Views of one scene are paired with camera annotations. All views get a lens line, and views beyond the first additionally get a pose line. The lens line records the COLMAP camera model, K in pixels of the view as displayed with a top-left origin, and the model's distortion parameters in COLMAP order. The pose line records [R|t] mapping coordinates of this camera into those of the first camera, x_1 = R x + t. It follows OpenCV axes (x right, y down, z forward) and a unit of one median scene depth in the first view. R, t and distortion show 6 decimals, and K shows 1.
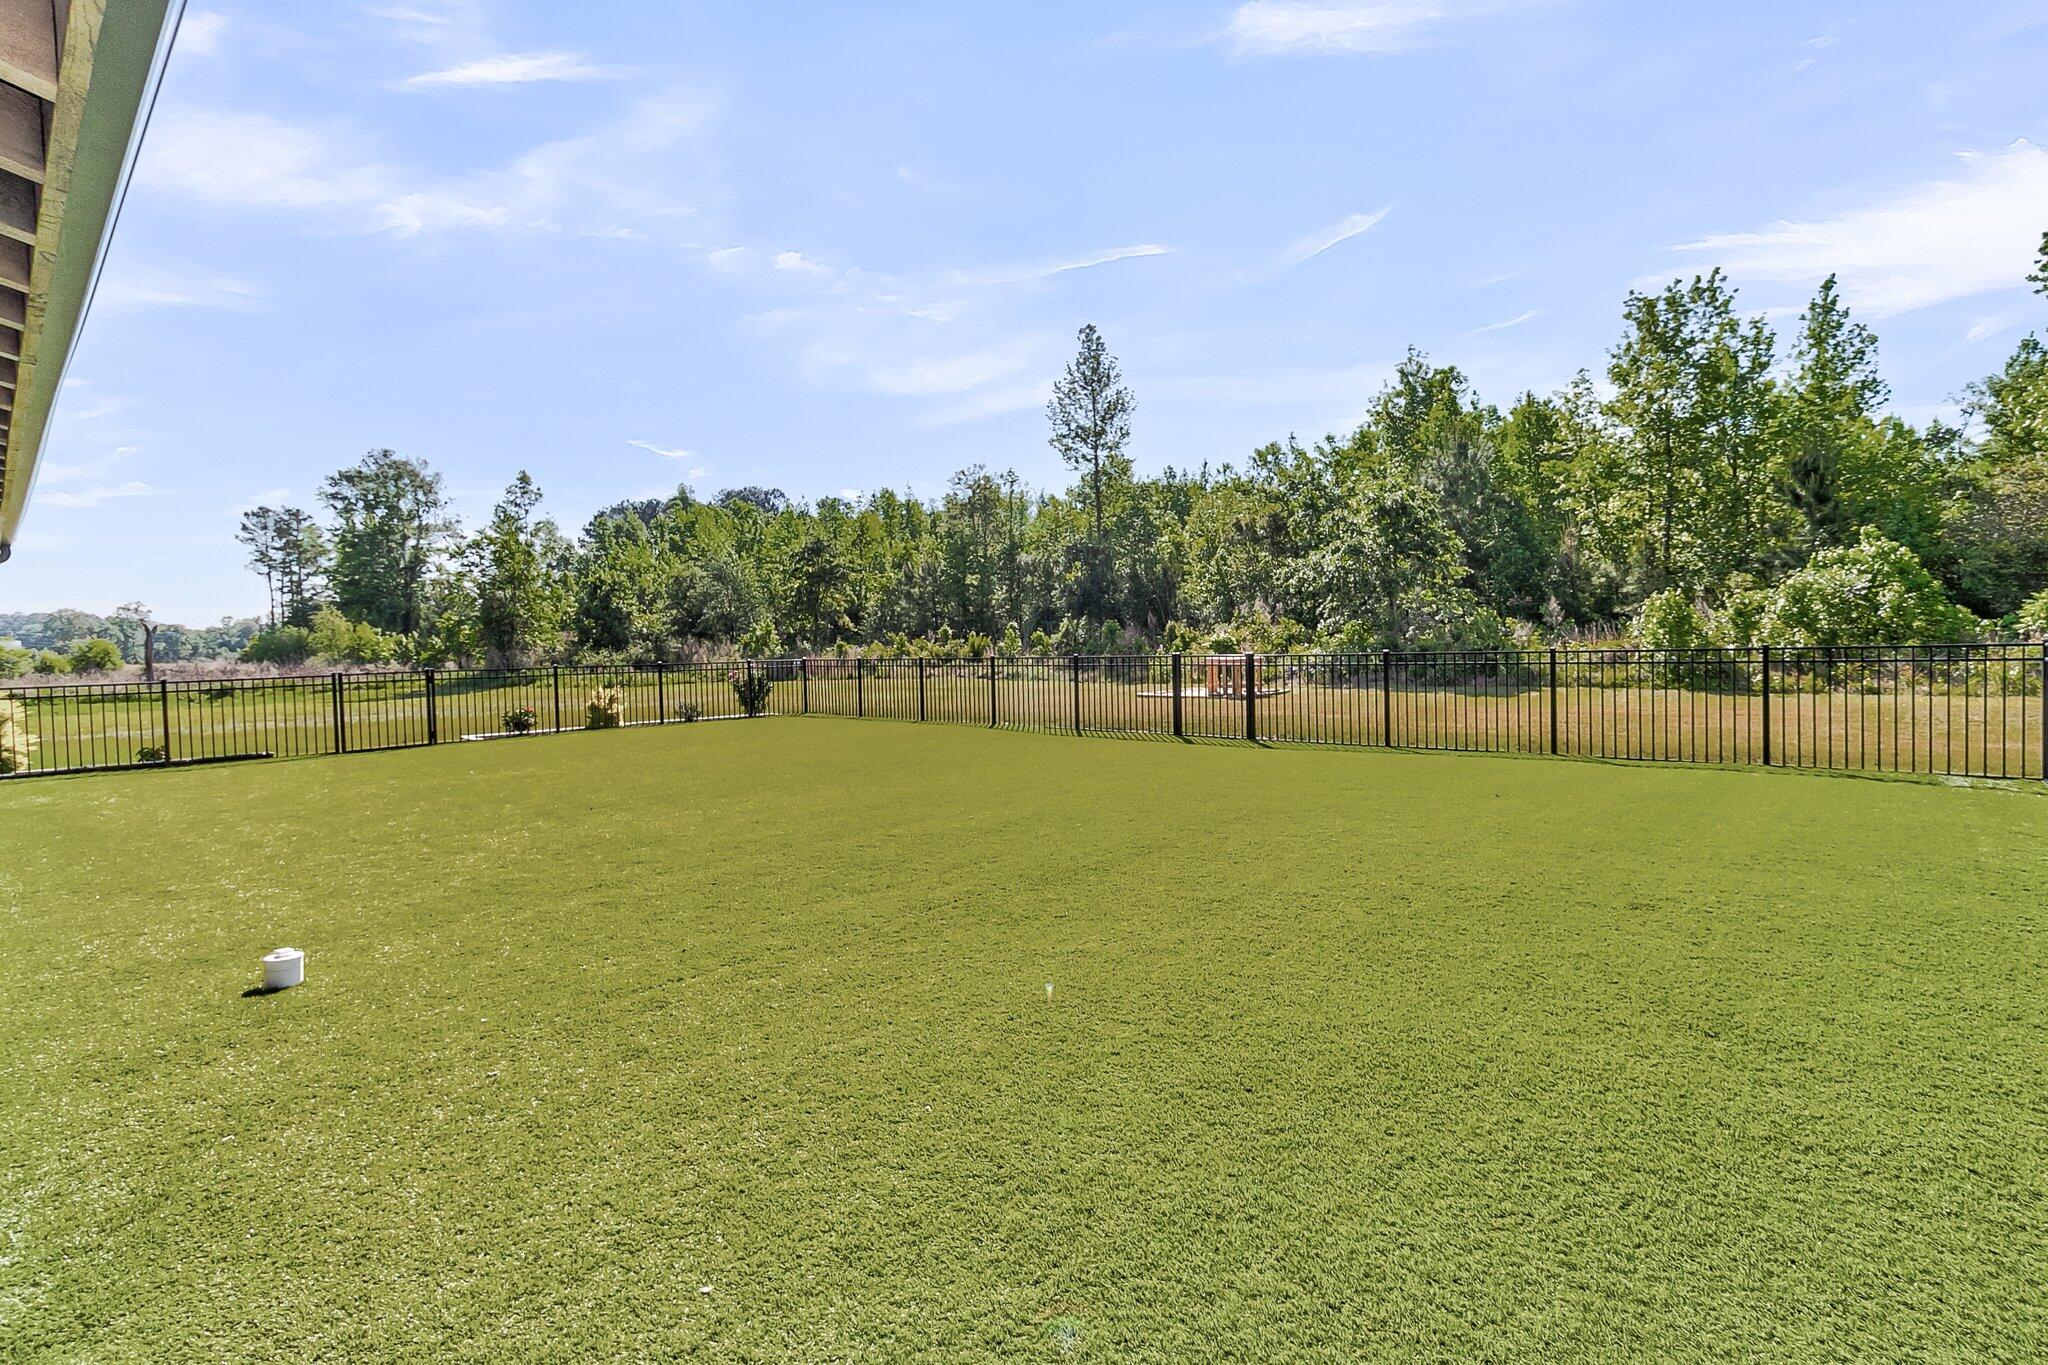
lens RADIAL K [[966.2, 0, 1024.0], [0, 966.2, 682.5], [0, 0, 1]] dist [0.000690, 0.000338]
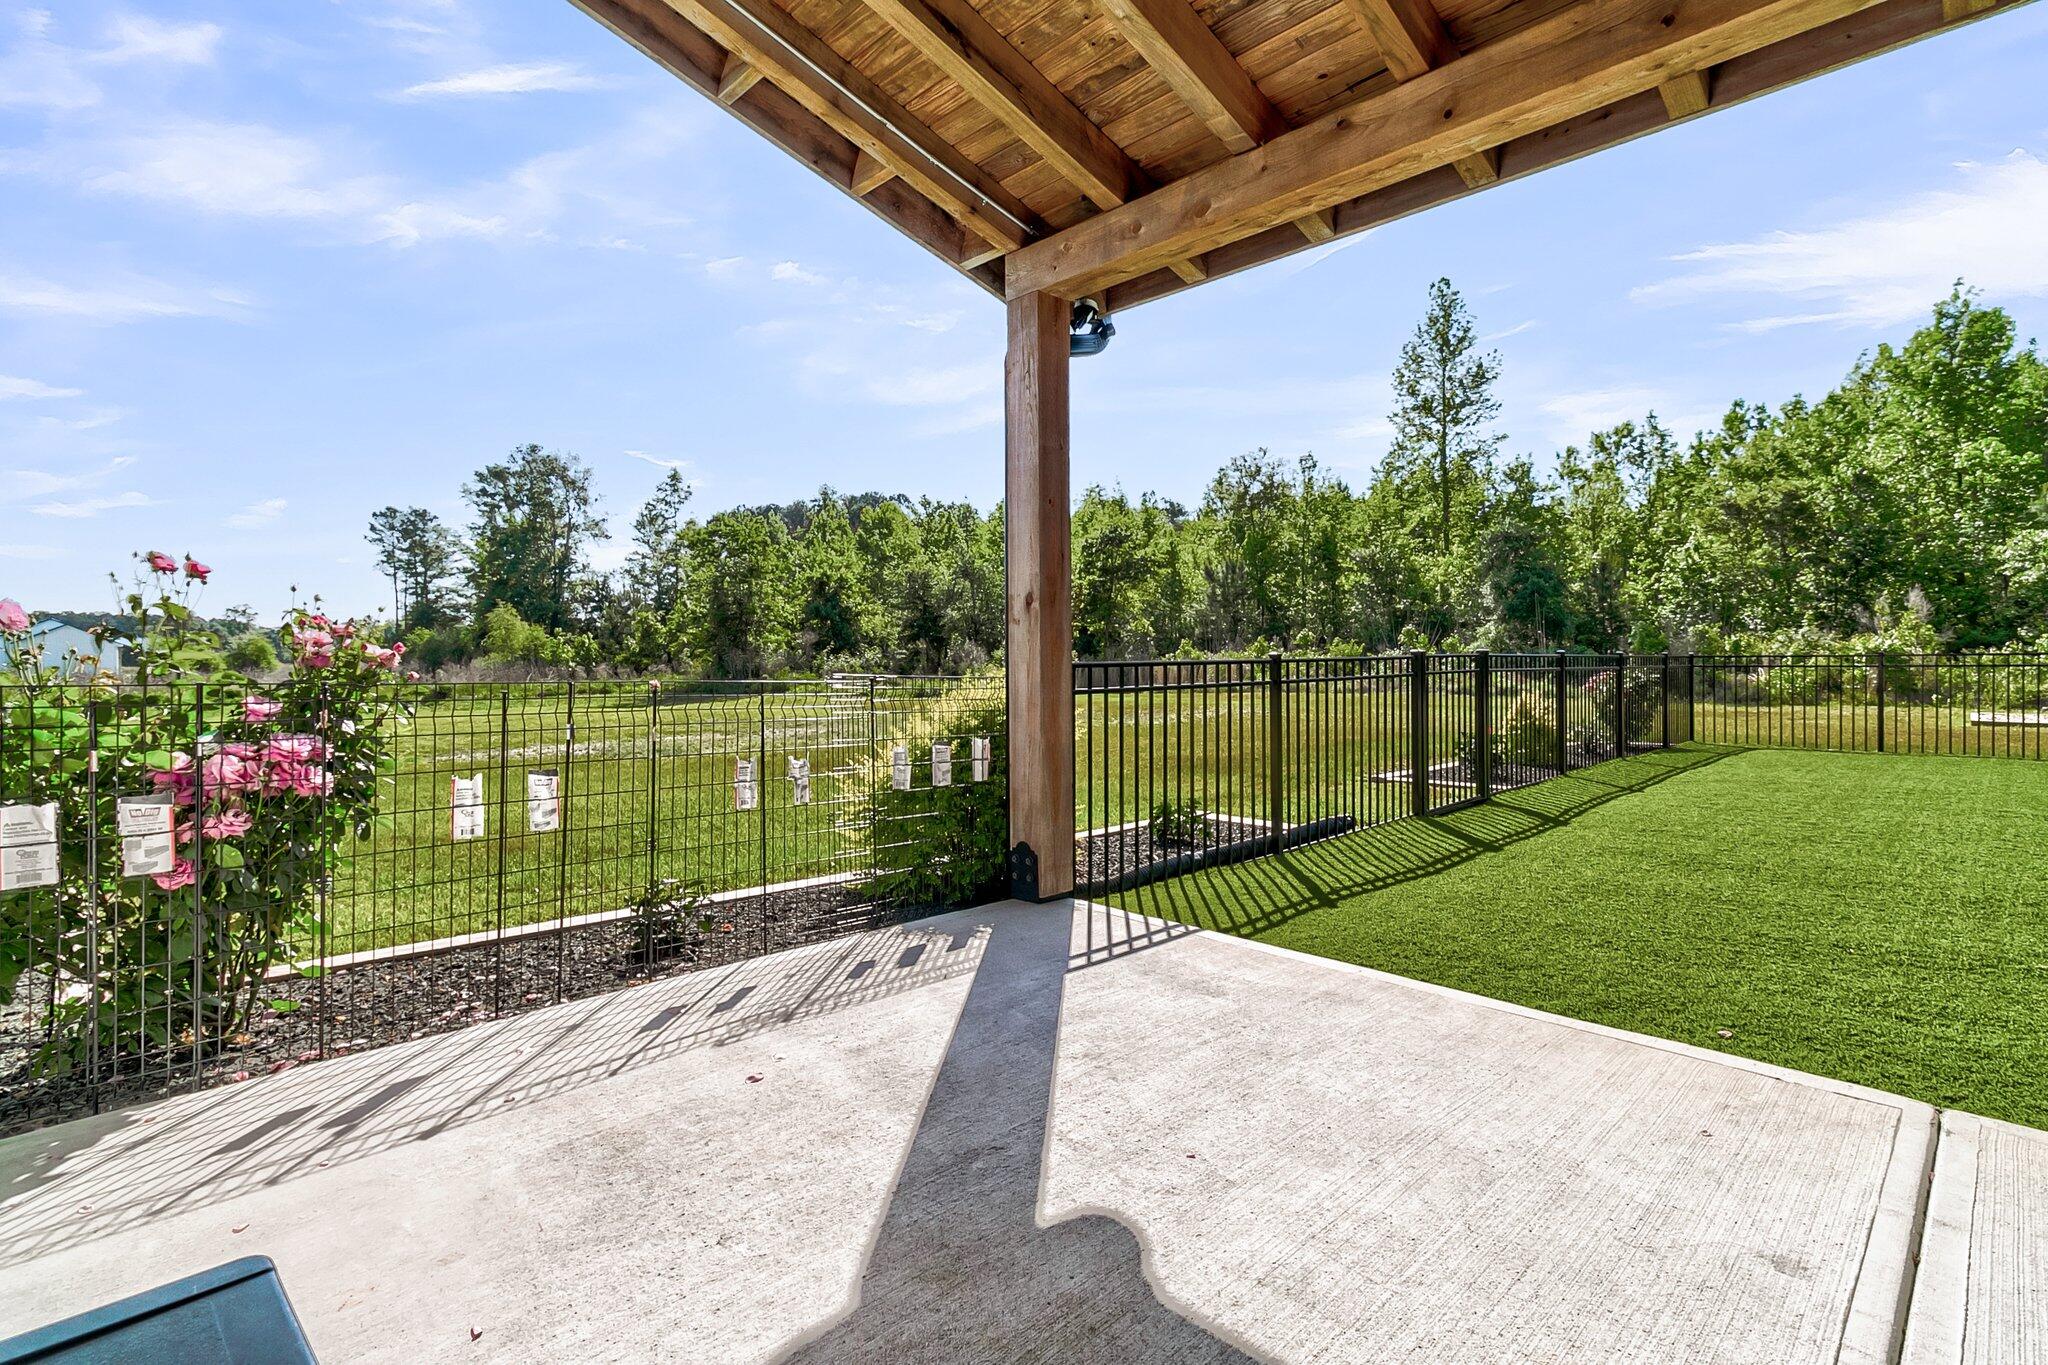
lens RADIAL K [[966.2, 0, 1024.0], [0, 966.2, 682.5], [0, 0, 1]] dist [0.000690, 0.000338]
pose [[0.998568, 0.017333, -0.050602, -0.289989], [-0.018183, 0.999700, -0.016381, 0.005286], [0.050303, 0.017278, 0.998585, 0.165572]]
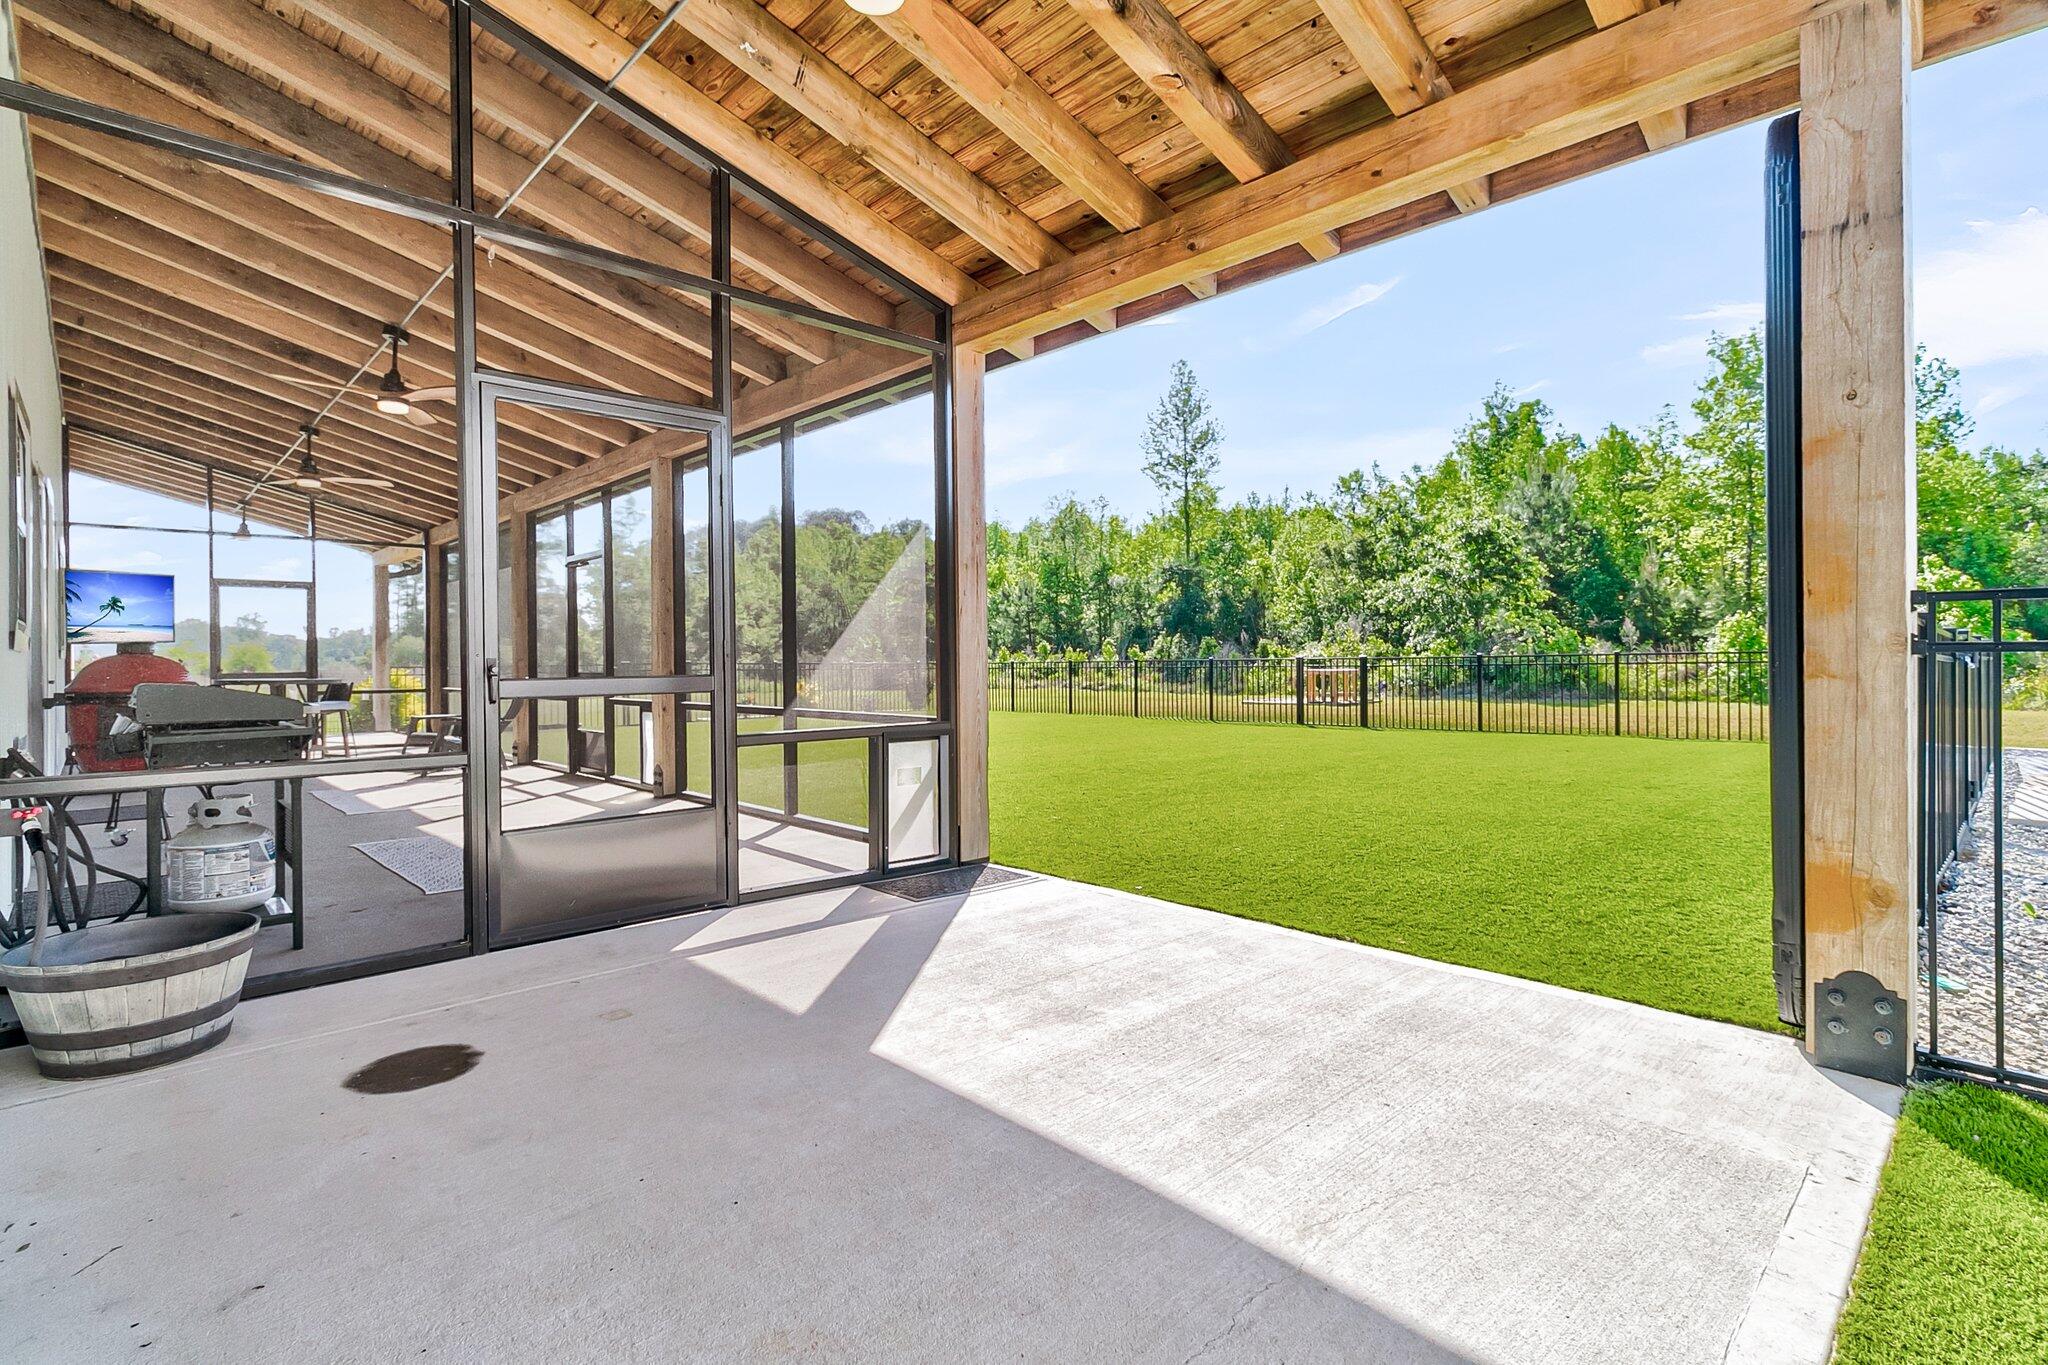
lens RADIAL K [[978.1, 0, 1024.0], [0, 978.1, 682.5], [0, 0, 1]] dist [0.000153, -0.000408]
pose [[0.997768, 0.017222, -0.064510, -0.034152], [-0.018756, 0.999554, -0.023256, 0.012217], [0.064080, 0.024414, 0.997646, -0.077810]]
